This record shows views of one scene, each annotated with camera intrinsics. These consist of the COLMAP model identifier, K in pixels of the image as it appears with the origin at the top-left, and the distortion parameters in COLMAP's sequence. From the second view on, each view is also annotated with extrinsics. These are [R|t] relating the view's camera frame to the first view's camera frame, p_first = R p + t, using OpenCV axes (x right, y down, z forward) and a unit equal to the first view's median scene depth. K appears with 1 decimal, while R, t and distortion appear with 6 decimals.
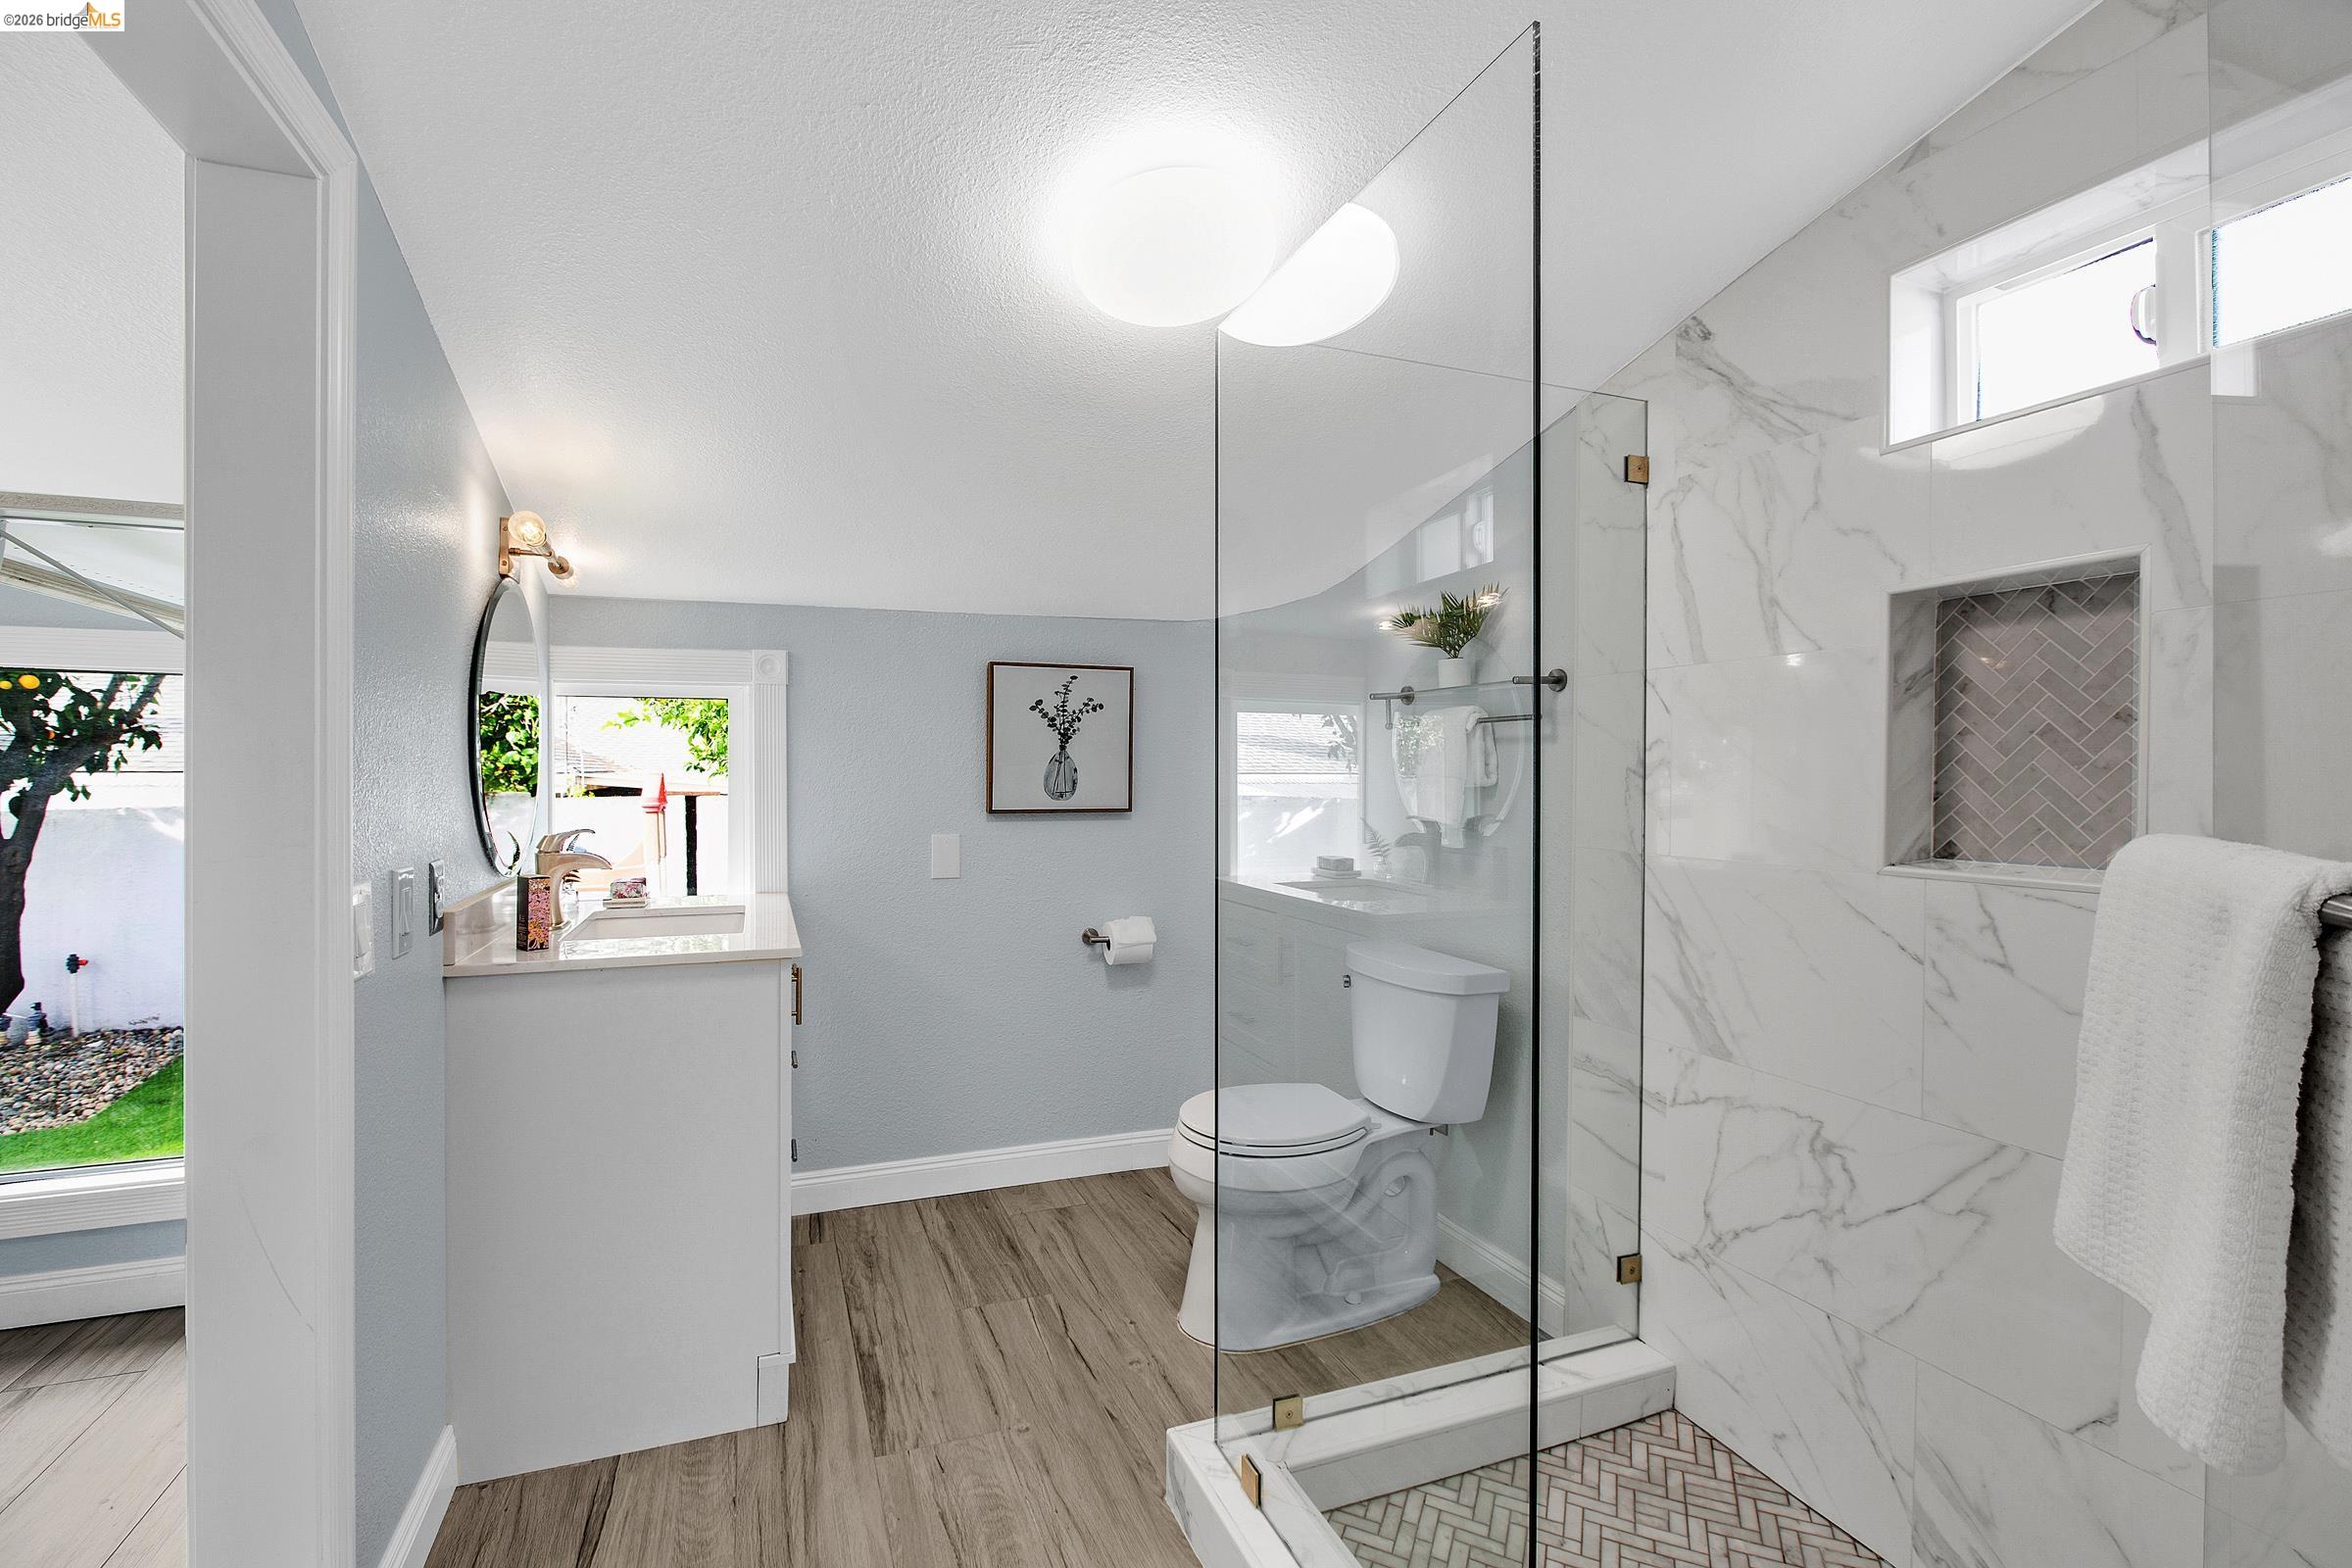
lens RADIAL K [[1048.0, 0, 1160.0], [0, 1048.0, 775.4], [0, 0, 1]] dist [-0.013721, 0.001588]
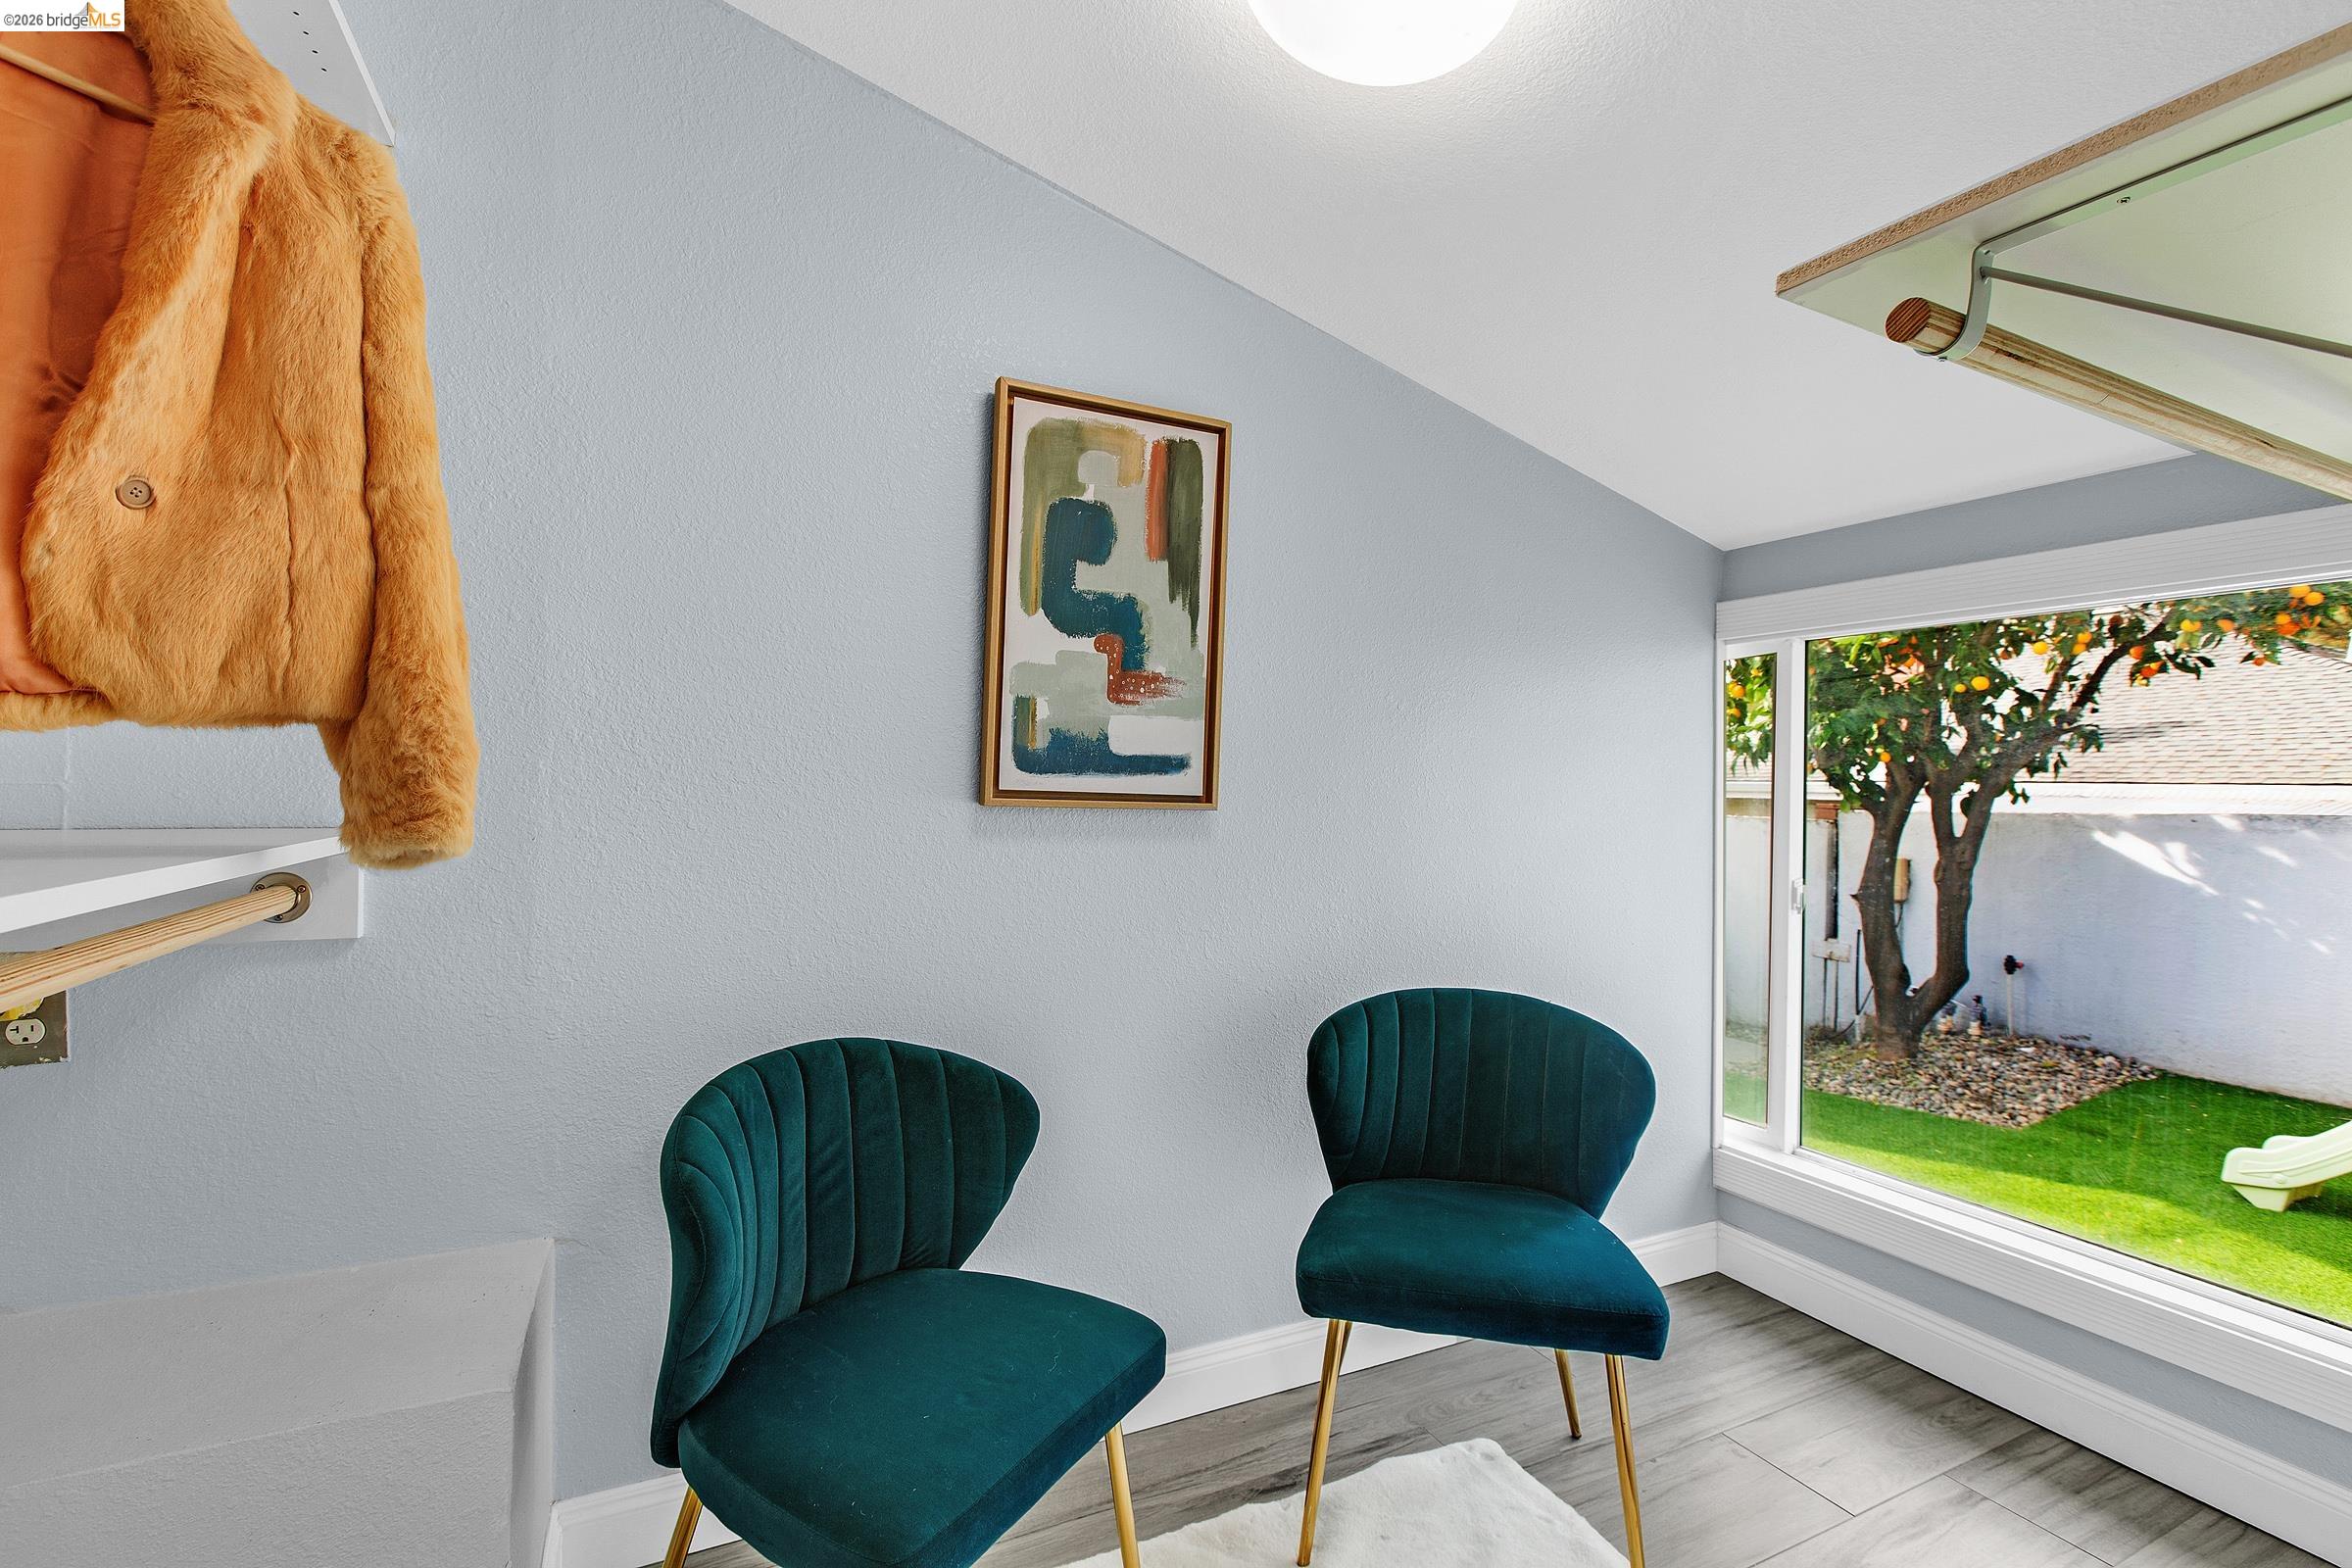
lens RADIAL K [[1048.0, 0, 1153.9], [0, 1048.0, 782.1], [0, 0, 1]] dist [-0.013721, 0.001588]
pose [[0.073935, 0.005938, -0.997245, -0.107818], [-0.015800, 0.999864, 0.004782, 0.012784], [0.997138, 0.015403, 0.074019, 0.092224]]
